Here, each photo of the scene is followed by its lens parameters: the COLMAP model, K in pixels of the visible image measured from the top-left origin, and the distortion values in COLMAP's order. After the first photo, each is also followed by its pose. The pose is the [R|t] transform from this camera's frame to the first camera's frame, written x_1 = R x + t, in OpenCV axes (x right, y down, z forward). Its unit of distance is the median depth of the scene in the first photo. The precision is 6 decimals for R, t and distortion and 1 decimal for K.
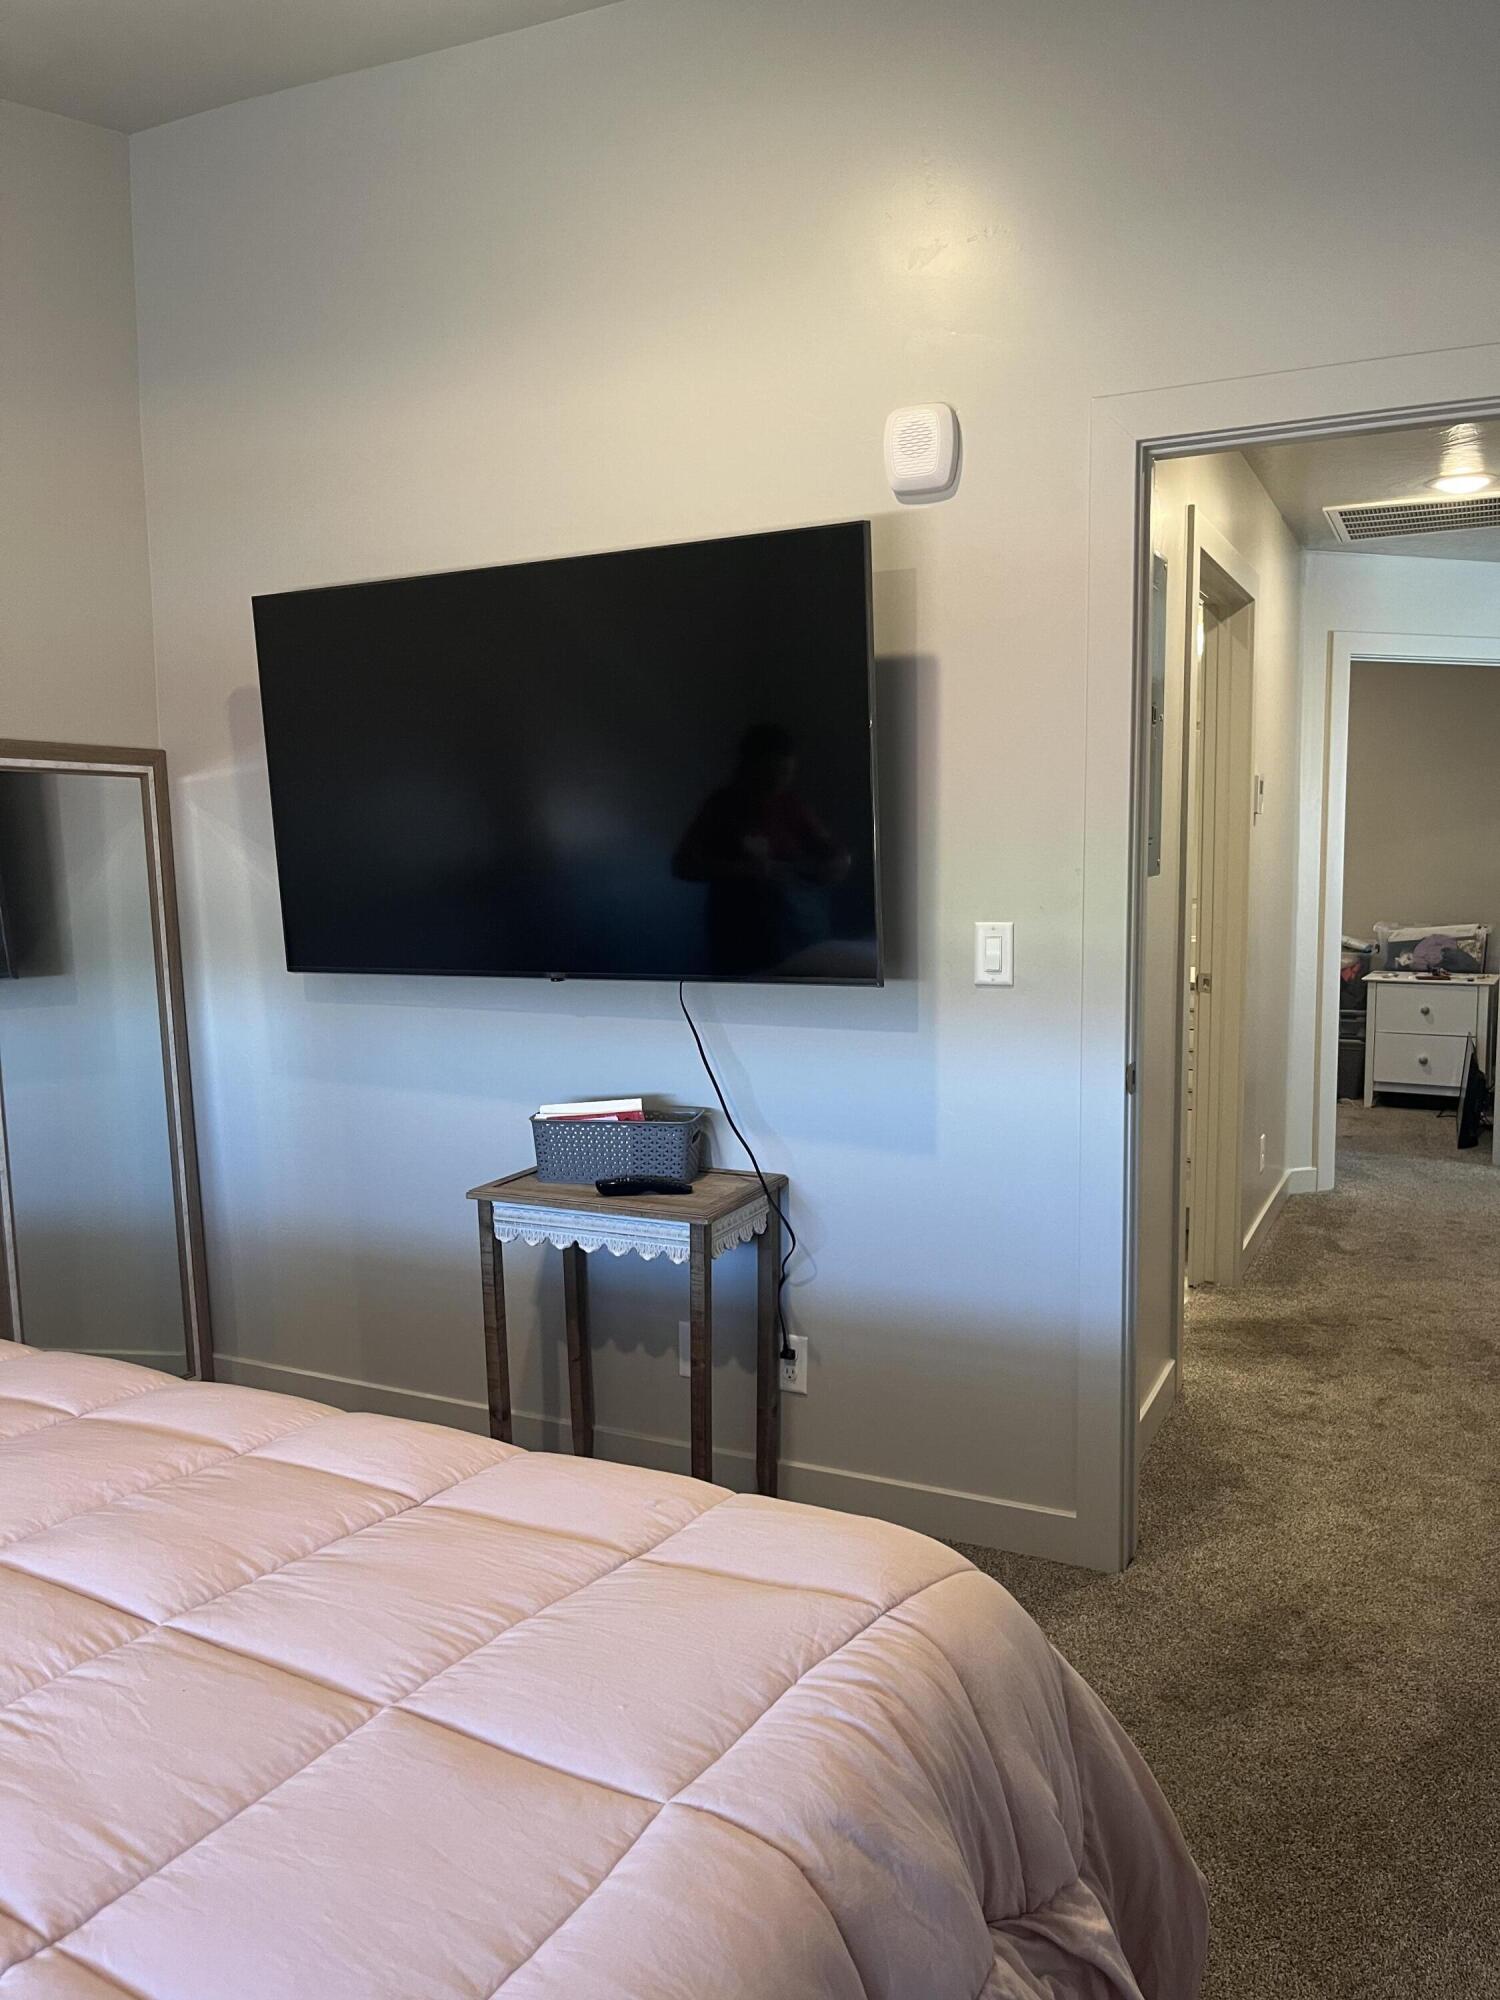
lens RADIAL K [[1515.6, 0, 748.8], [0, 1515.6, 1000.3], [0, 0, 1]] dist [0.068956, -0.093009]
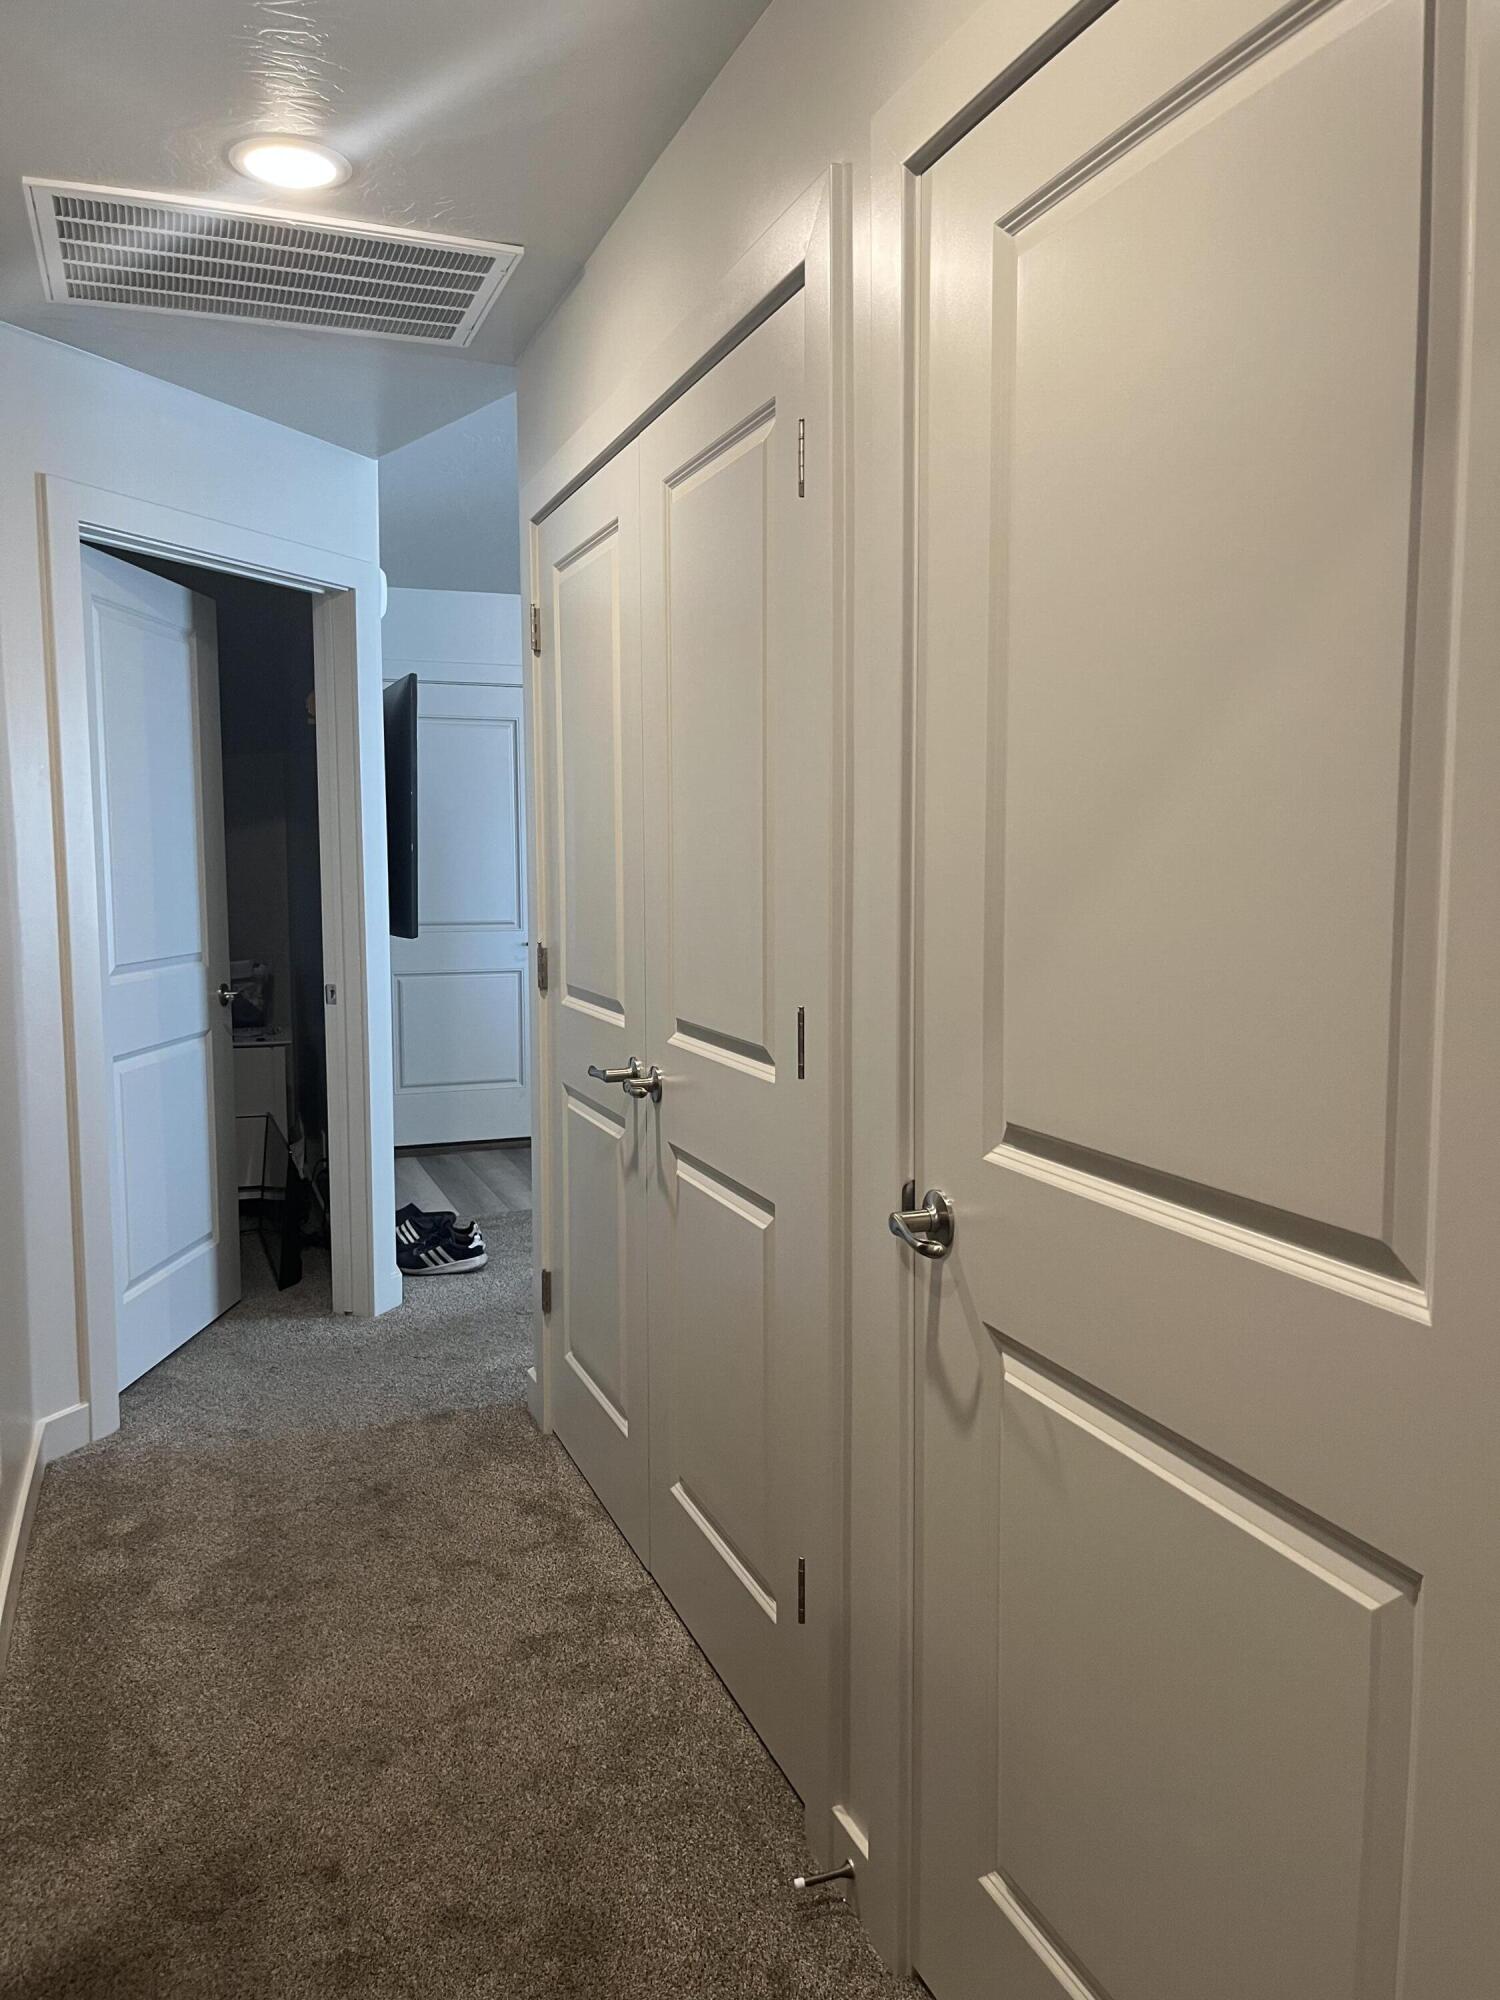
lens RADIAL K [[1515.6, 0, 748.6], [0, 1515.6, 992.8], [0, 0, 1]] dist [0.068956, -0.093009]
pose [[0.682853, -0.064021, 0.727745, 0.128049], [0.072942, 0.997150, 0.019279, -0.039405], [-0.726905, 0.039919, 0.685577, 0.409848]]
